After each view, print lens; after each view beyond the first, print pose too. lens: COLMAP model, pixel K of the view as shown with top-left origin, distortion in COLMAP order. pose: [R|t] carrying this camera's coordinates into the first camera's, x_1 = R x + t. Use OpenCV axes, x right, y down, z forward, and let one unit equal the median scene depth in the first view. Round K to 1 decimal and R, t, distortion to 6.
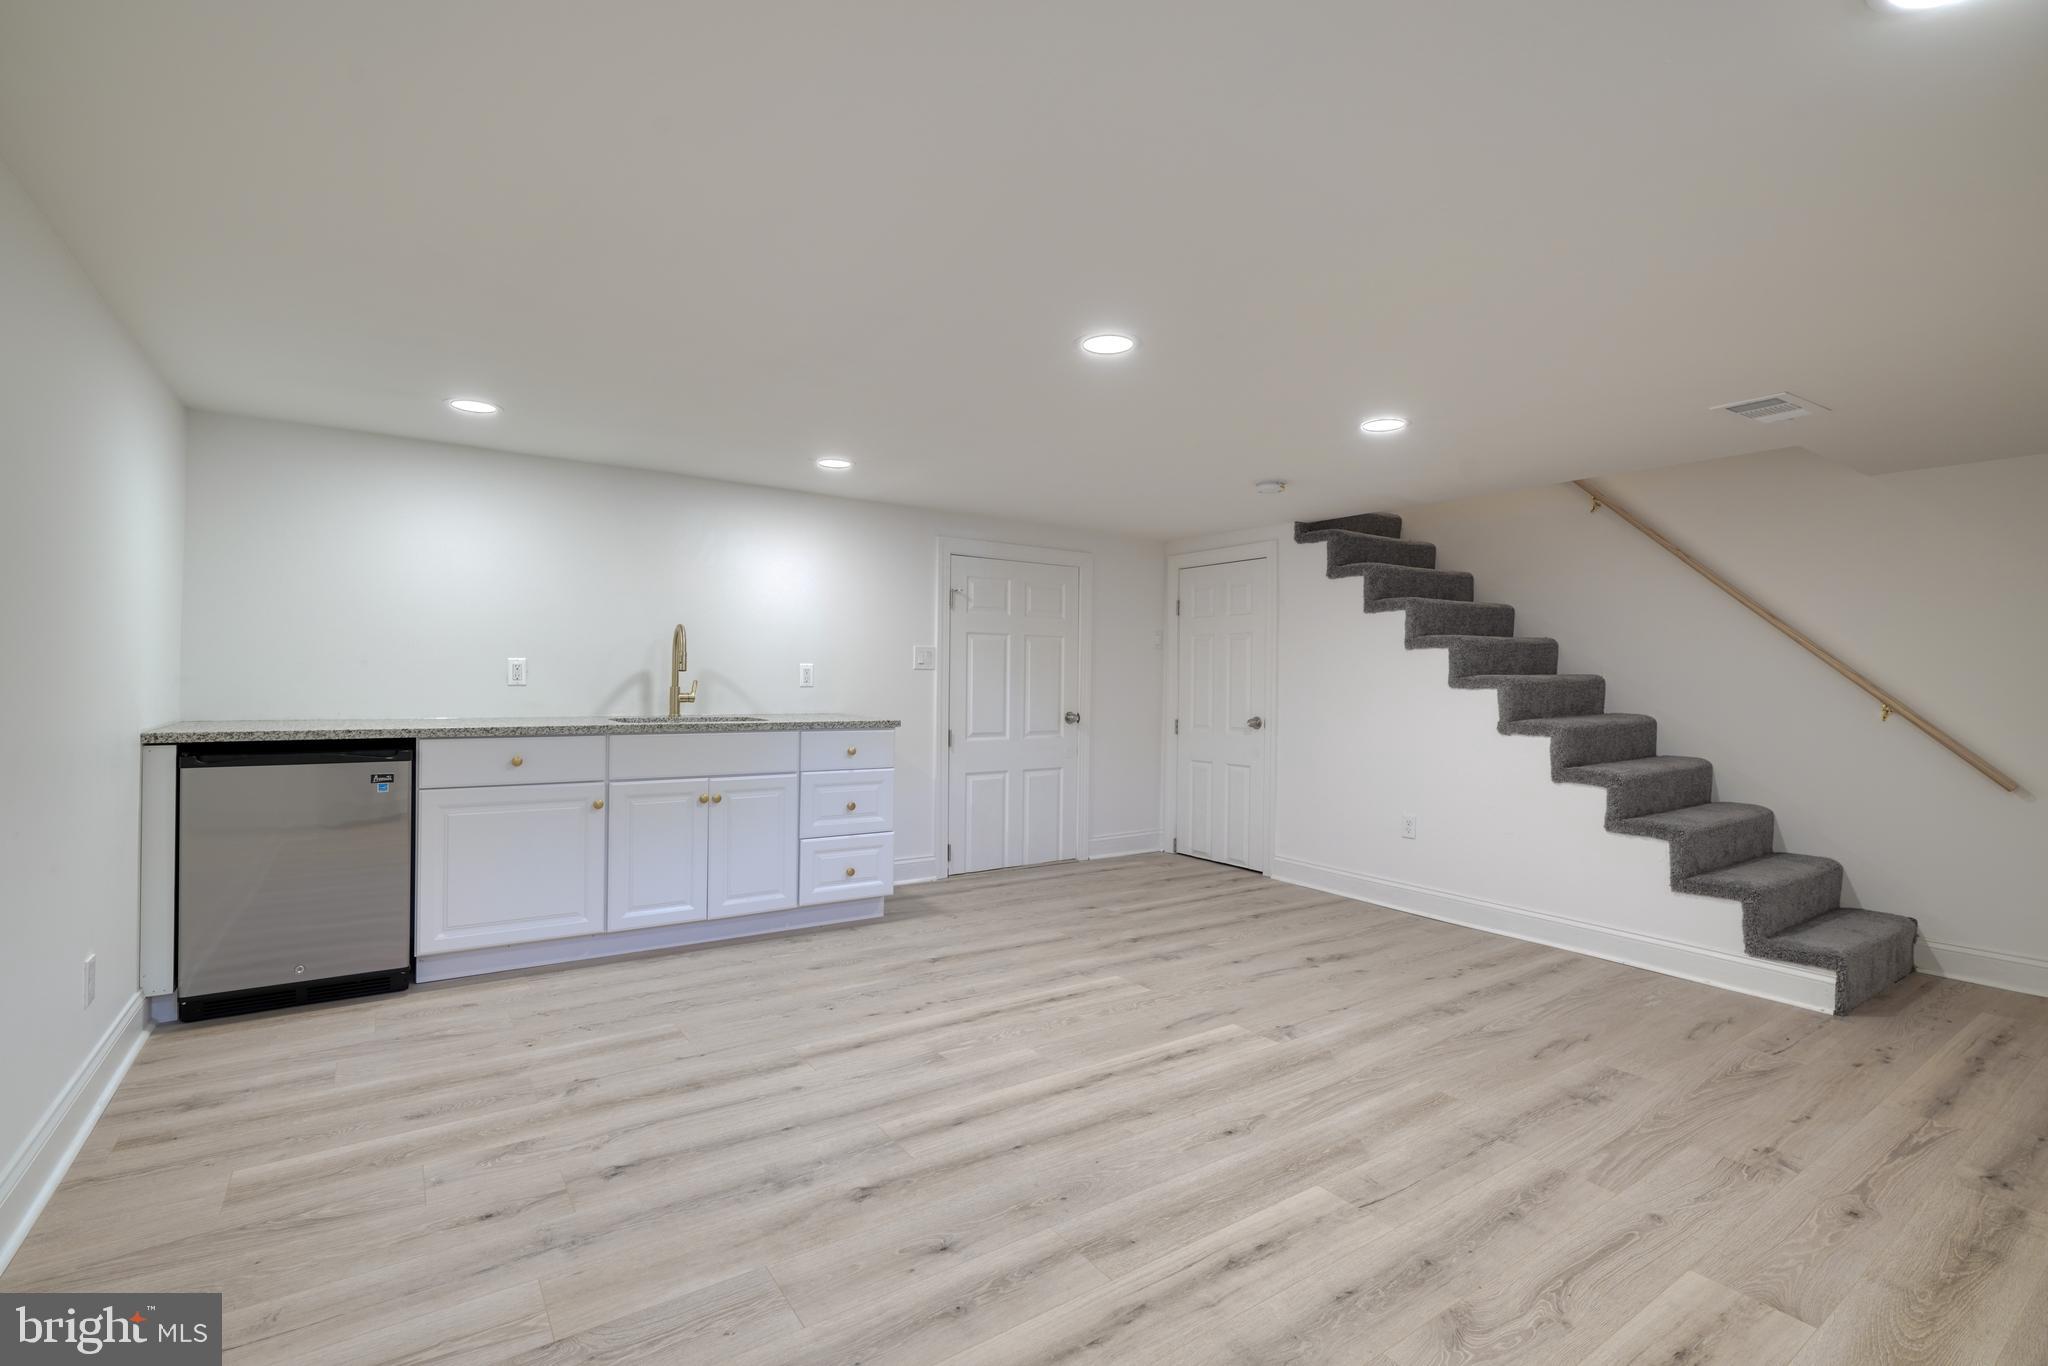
lens RADIAL K [[928.5, 0, 1013.4], [0, 928.5, 683.3], [0, 0, 1]] dist [-0.012921, 0.006259]
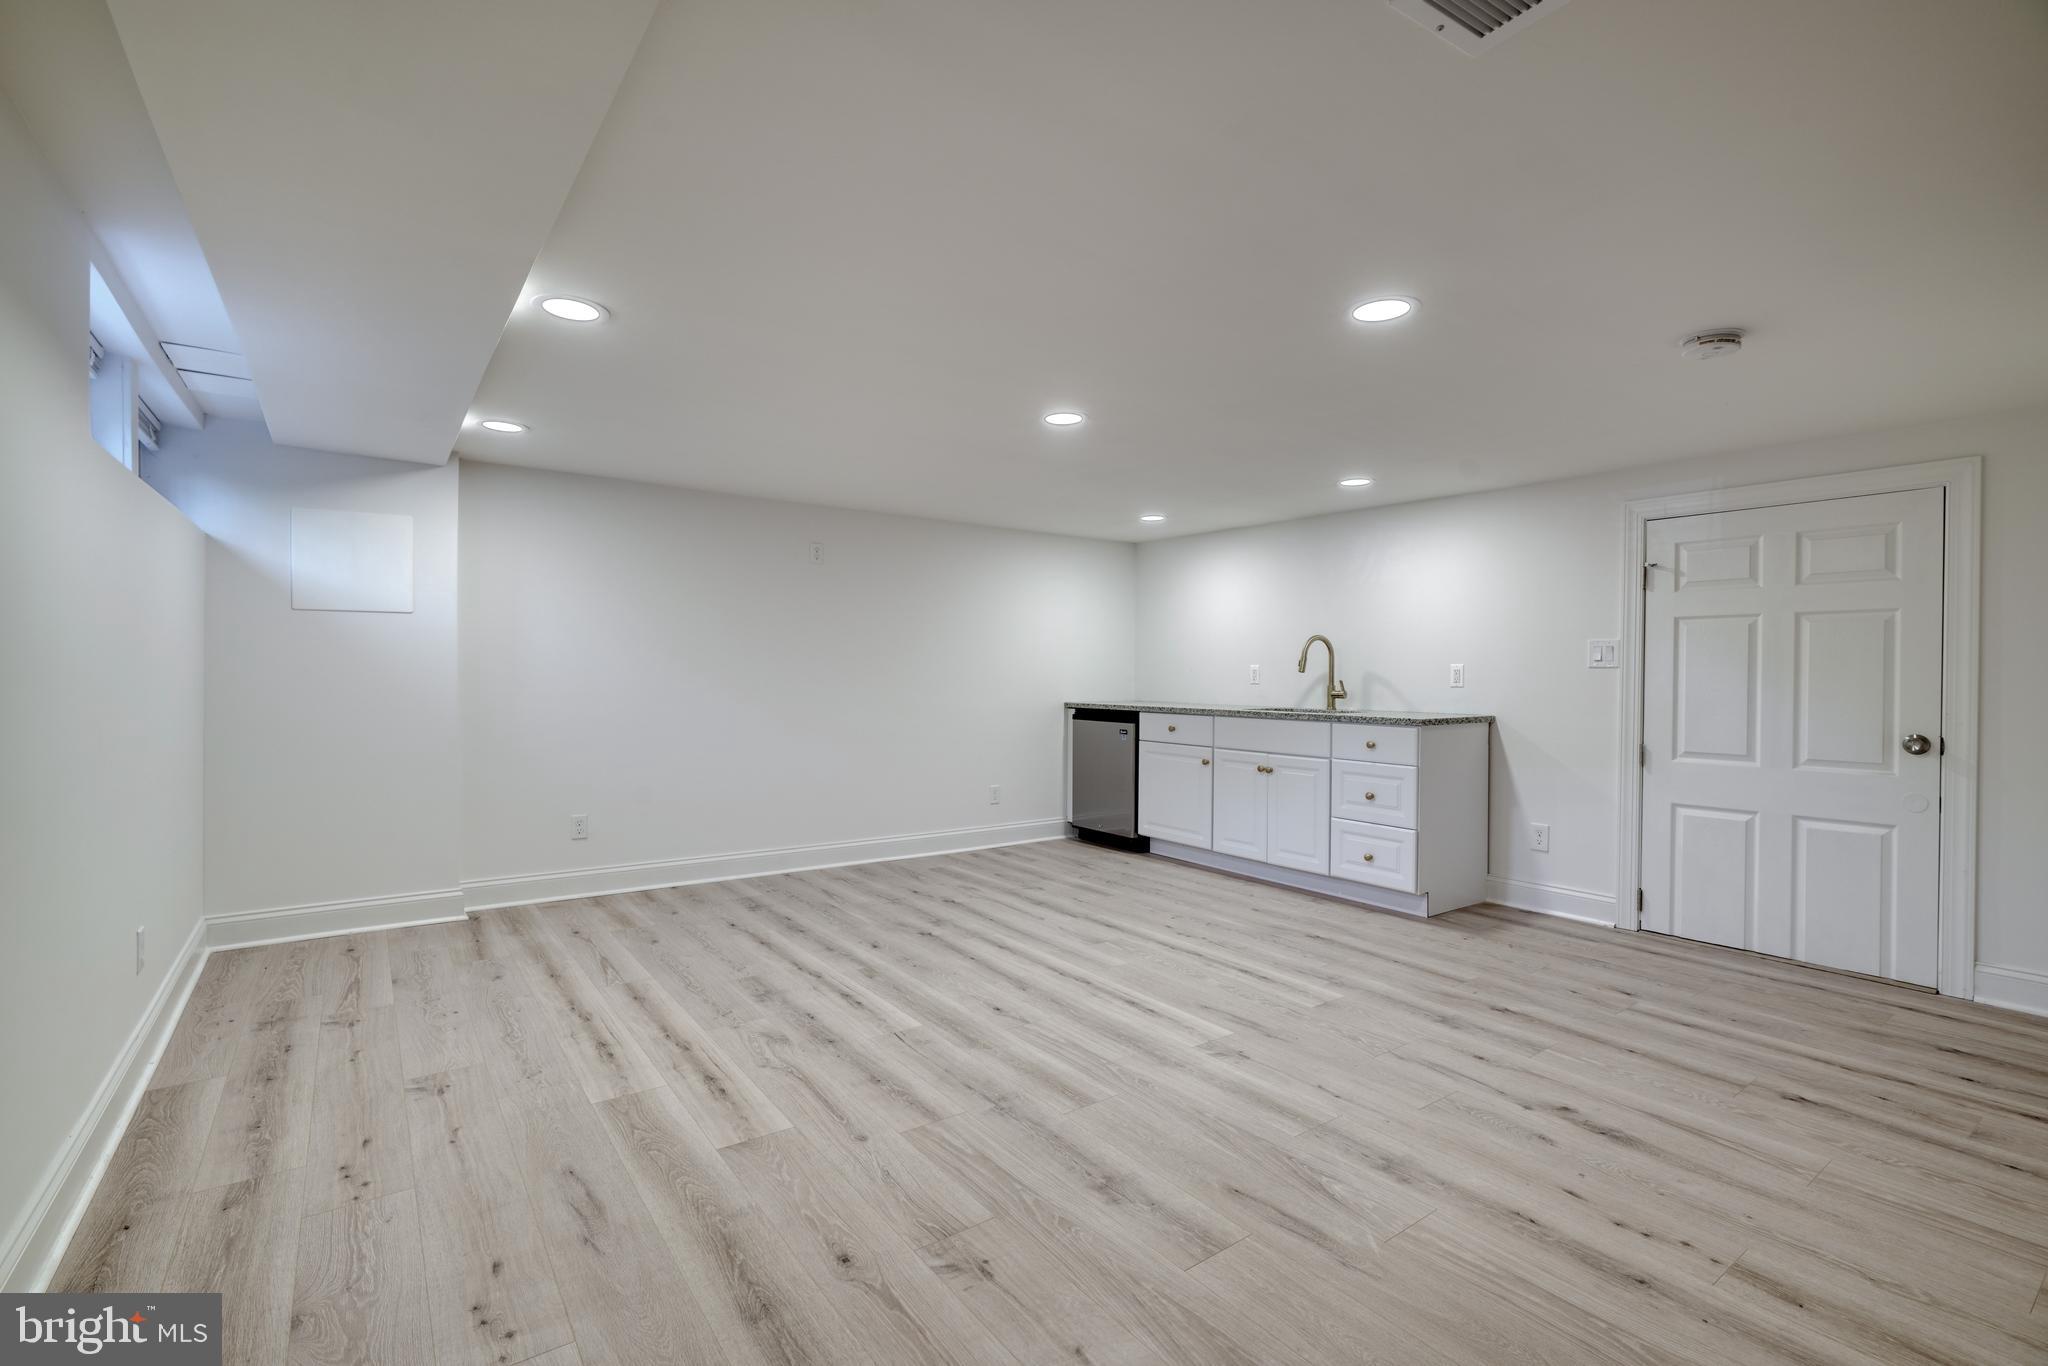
lens RADIAL K [[928.5, 0, 996.6], [0, 928.5, 681.4], [0, 0, 1]] dist [-0.012921, 0.006259]
pose [[-0.000588, -0.006364, -0.999980, 1.128251], [-0.015414, 0.999861, -0.006354, 0.016899], [0.999881, 0.015410, -0.000686, 0.714044]]
